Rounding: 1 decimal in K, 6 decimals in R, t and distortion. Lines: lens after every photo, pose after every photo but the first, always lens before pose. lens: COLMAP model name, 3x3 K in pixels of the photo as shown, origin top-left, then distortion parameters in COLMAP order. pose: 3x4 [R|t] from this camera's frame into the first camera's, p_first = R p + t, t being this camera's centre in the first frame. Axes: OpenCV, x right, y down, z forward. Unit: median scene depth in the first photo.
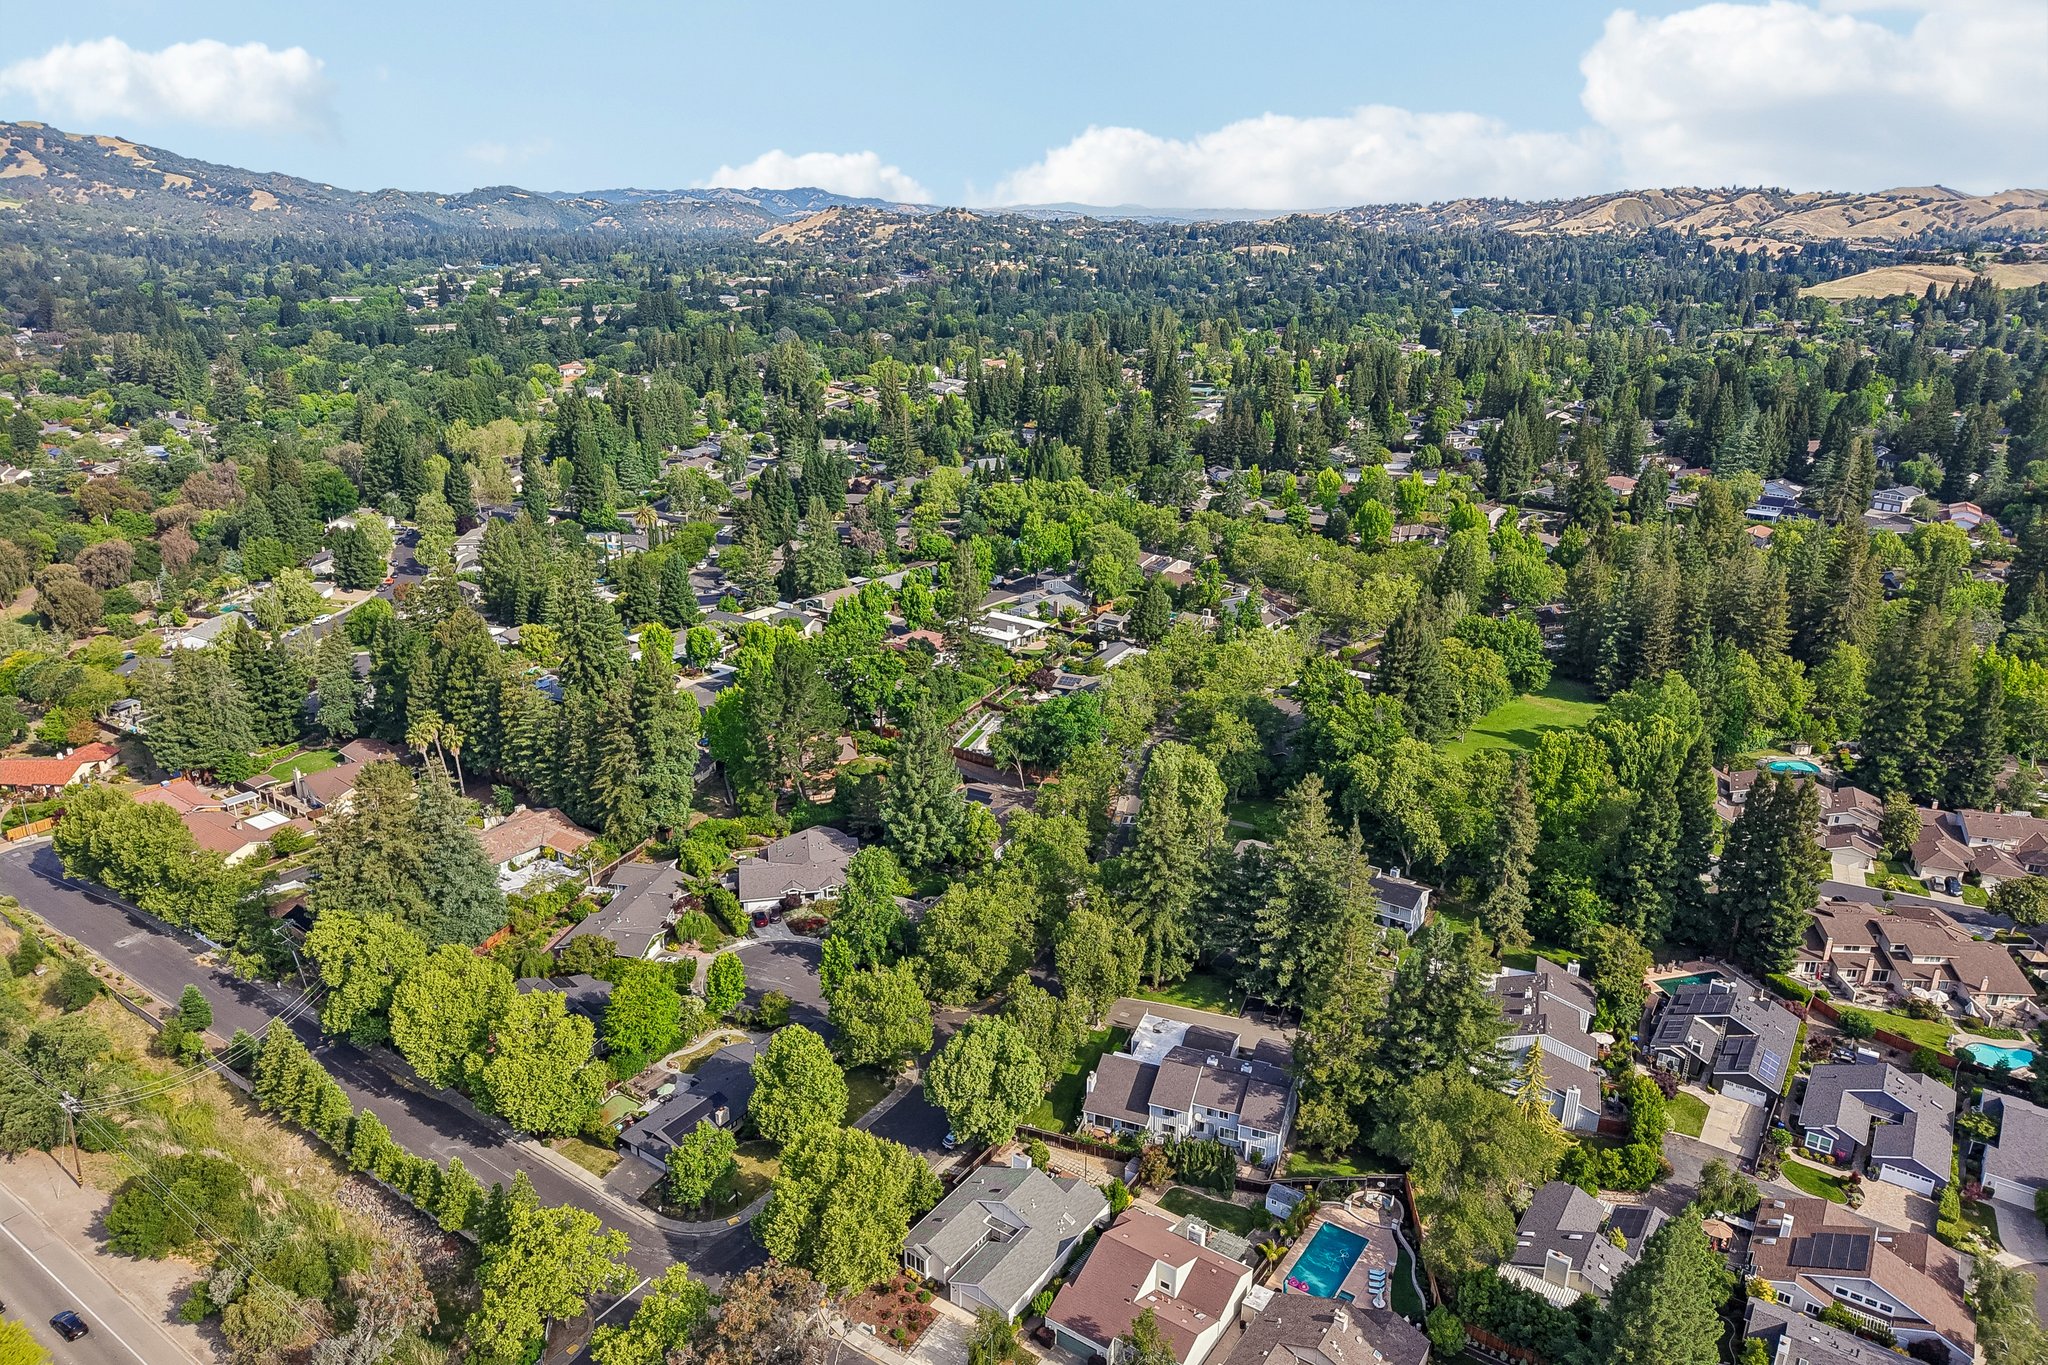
lens RADIAL K [[1358.1, 0, 1024.0], [0, 1358.1, 682.5], [0, 0, 1]] dist [0.009595, -0.006528]
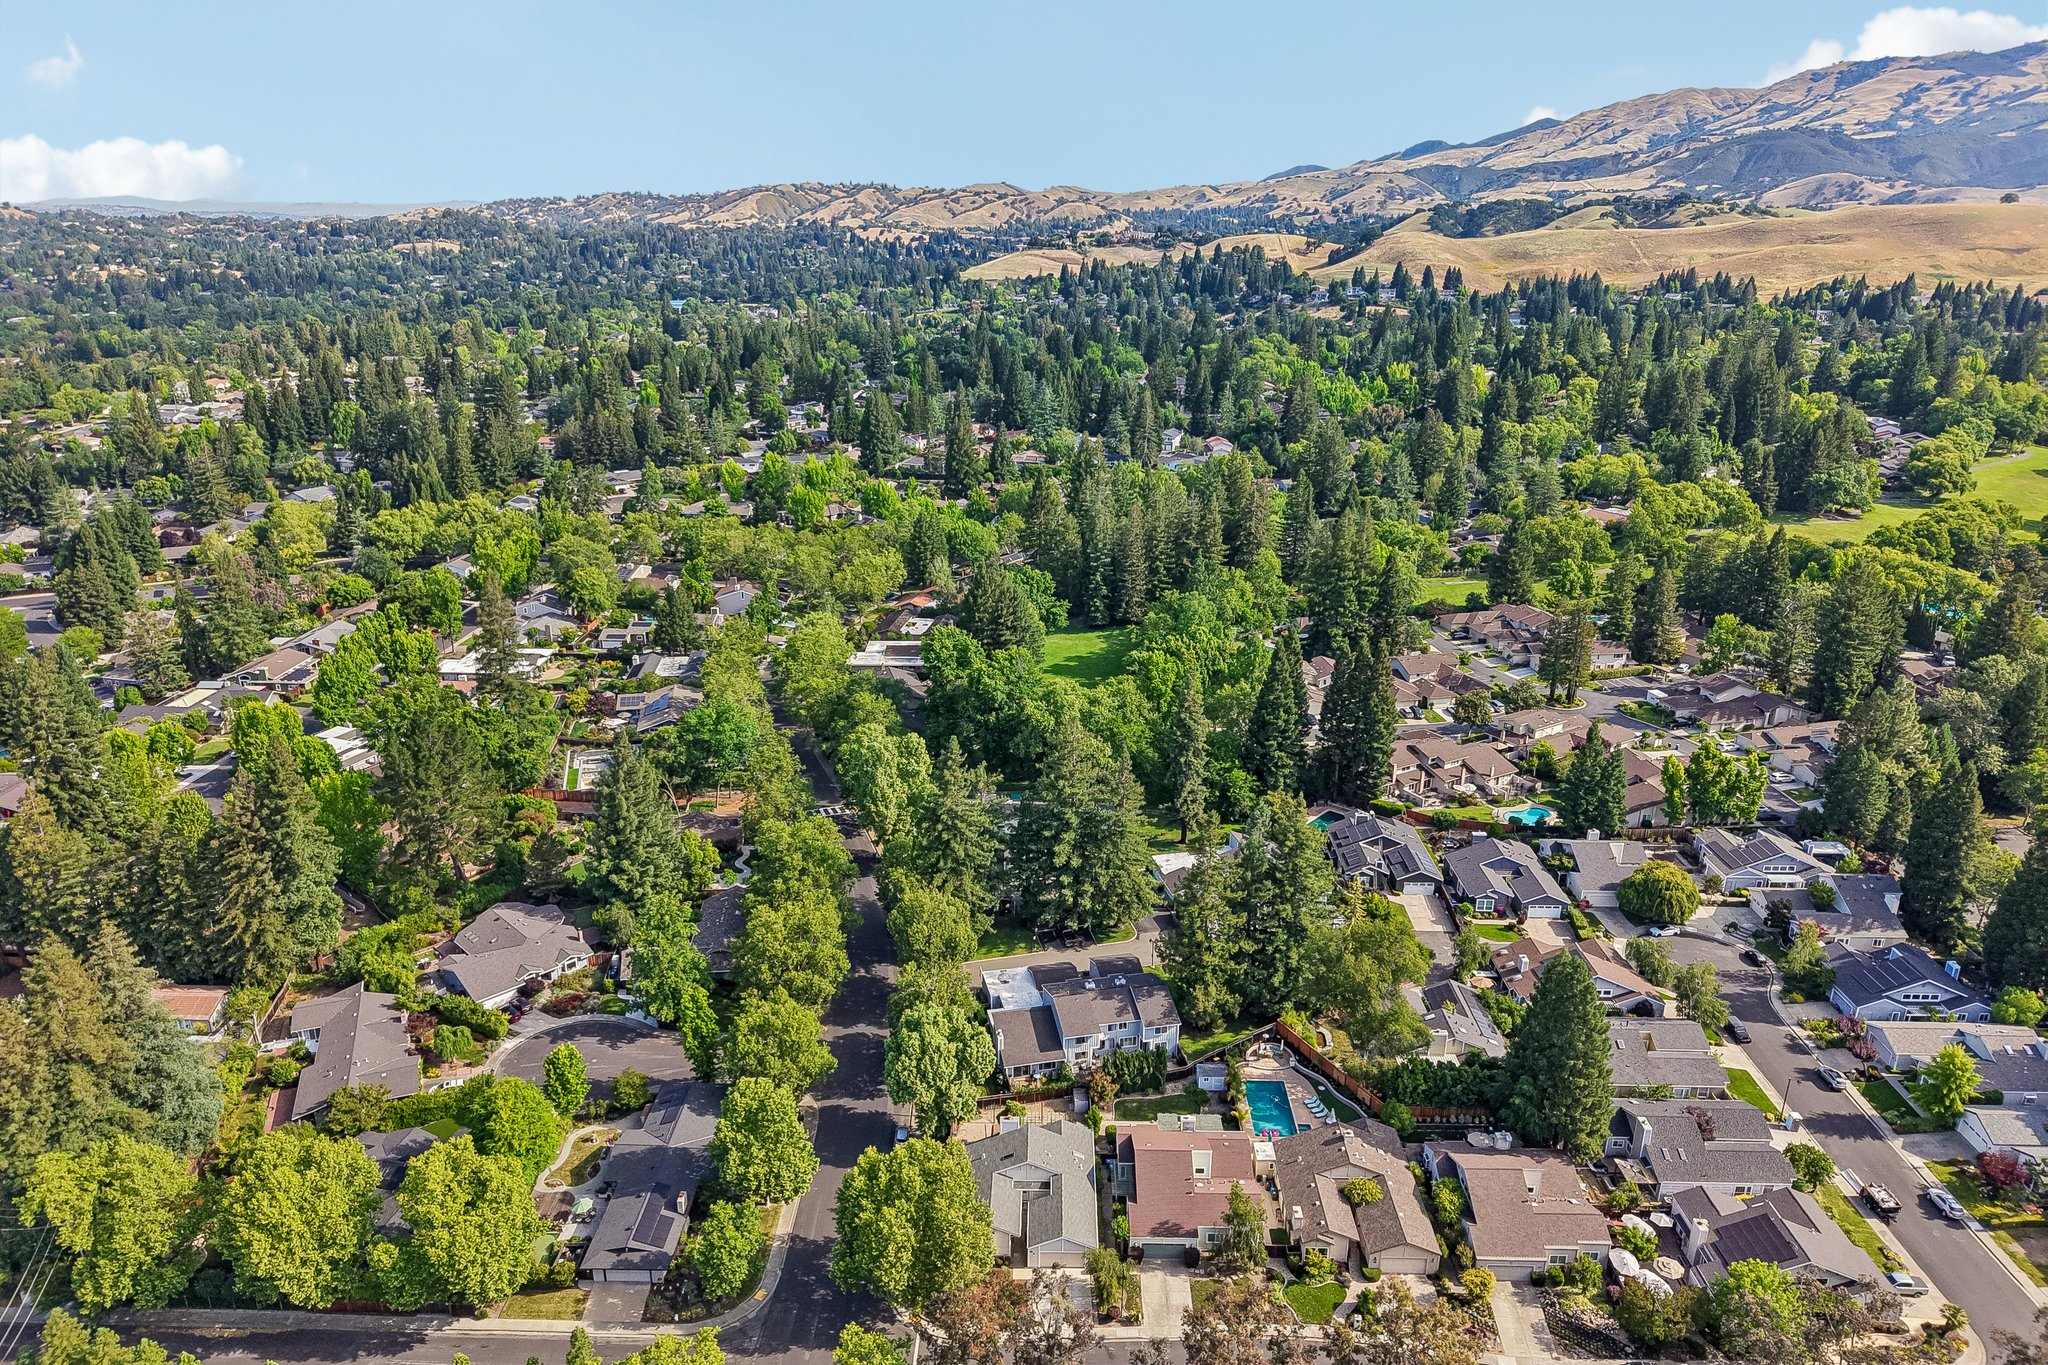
lens RADIAL K [[1358.1, 0, 1024.0], [0, 1358.1, 682.5], [0, 0, 1]] dist [0.009595, -0.006528]
pose [[0.836251, -0.185306, 0.516088, -0.309337], [0.183198, 0.981504, 0.055569, -0.022569], [-0.516839, 0.048077, 0.854731, 0.060998]]
